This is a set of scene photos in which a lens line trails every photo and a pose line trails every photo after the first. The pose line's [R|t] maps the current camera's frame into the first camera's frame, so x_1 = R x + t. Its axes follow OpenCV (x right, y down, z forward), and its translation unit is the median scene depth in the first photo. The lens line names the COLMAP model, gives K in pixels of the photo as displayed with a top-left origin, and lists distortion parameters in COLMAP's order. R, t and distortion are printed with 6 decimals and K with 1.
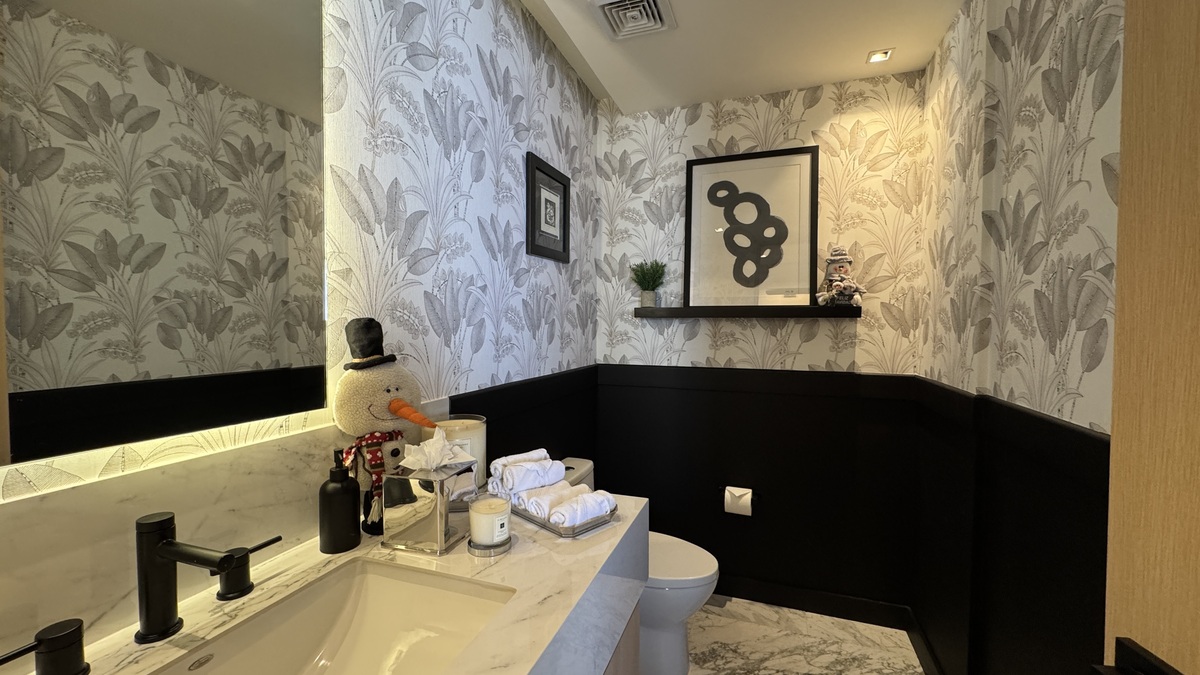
lens RADIAL K [[480.5, 0, 600.9], [0, 480.5, 334.6], [0, 0, 1]] dist [-0.003080, -0.000113]
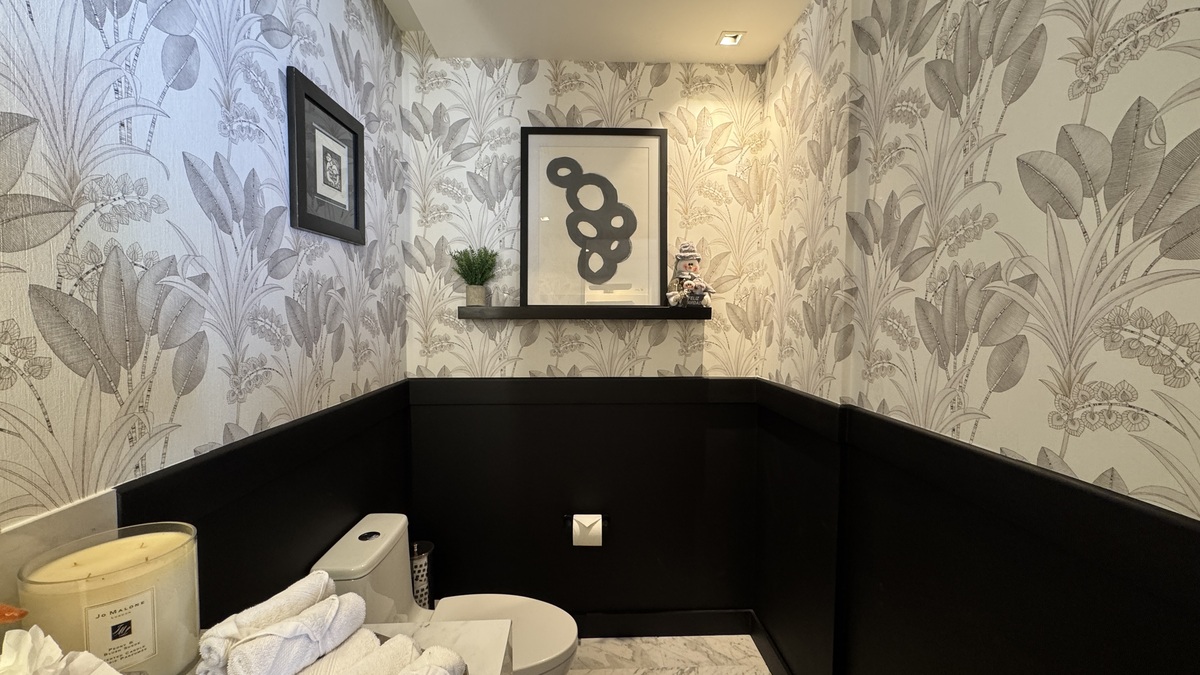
lens RADIAL K [[480.5, 0, 600.5], [0, 480.5, 337.2], [0, 0, 1]] dist [-0.003080, -0.000113]
pose [[0.925912, -0.019710, 0.377226, -0.013985], [0.010290, 0.999583, 0.026973, -0.028490], [-0.377600, -0.021093, 0.925728, 0.211894]]
